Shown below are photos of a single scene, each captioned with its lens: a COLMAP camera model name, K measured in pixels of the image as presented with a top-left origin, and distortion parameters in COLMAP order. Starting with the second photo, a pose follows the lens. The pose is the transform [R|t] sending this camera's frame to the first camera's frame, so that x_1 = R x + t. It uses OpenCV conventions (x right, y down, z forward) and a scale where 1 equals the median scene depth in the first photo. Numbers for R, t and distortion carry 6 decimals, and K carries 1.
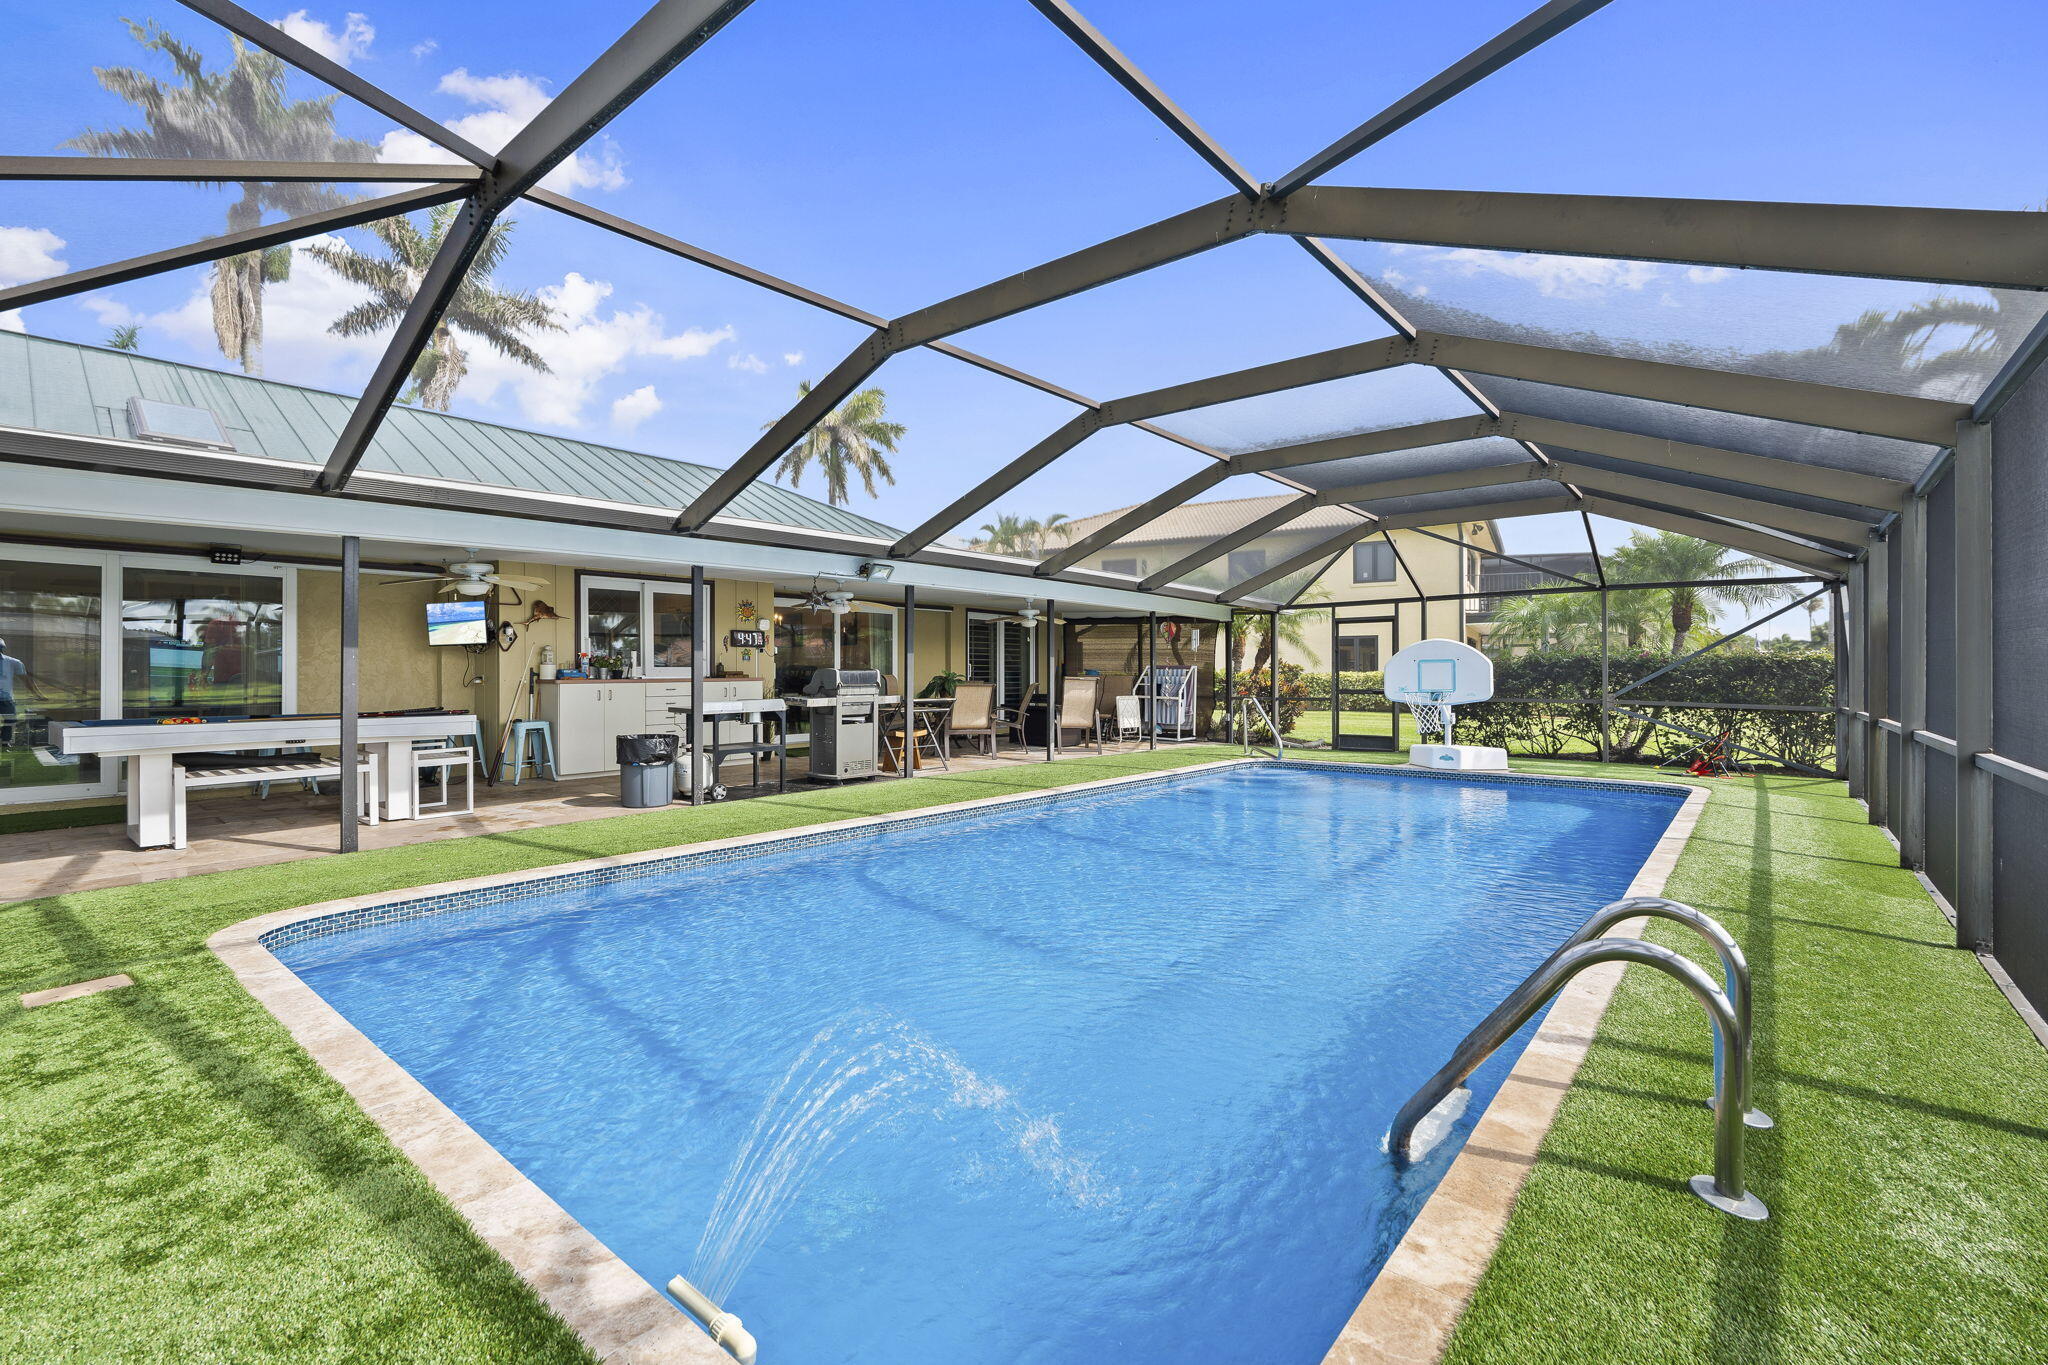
lens RADIAL K [[909.4, 0, 1006.3], [0, 909.4, 674.6], [0, 0, 1]] dist [0.000301, 0.000814]
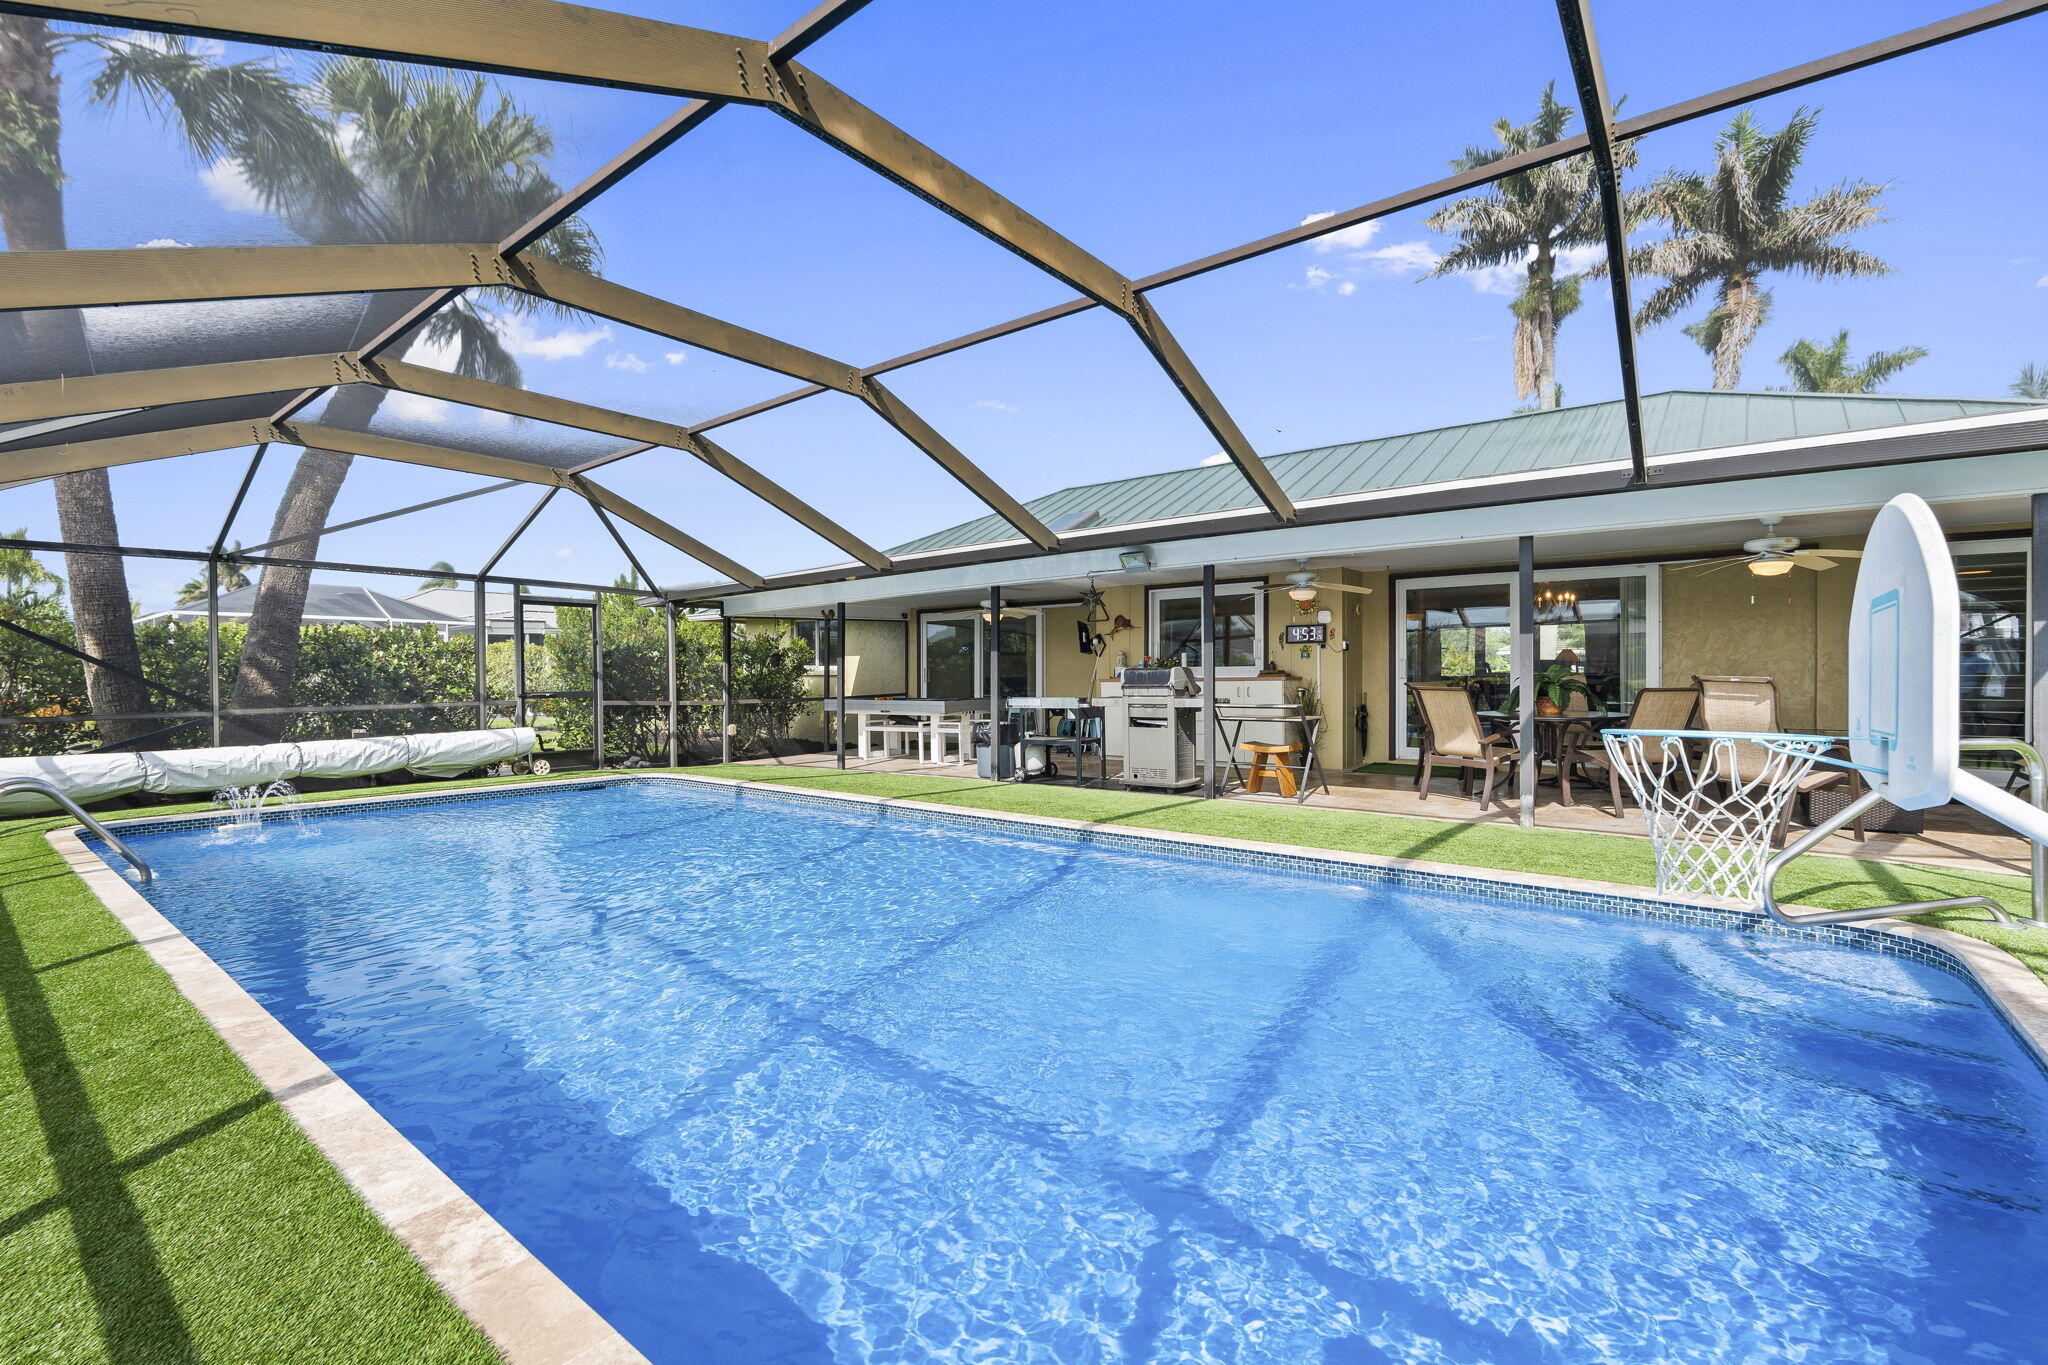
lens RADIAL K [[909.4, 0, 1007.4], [0, 909.4, 686.5], [0, 0, 1]] dist [0.000301, 0.000814]
pose [[0.003342, 0.012569, -0.999915, 0.686650], [0.006670, 0.999898, 0.012591, -0.000178], [0.999972, -0.006712, 0.003258, 0.770108]]
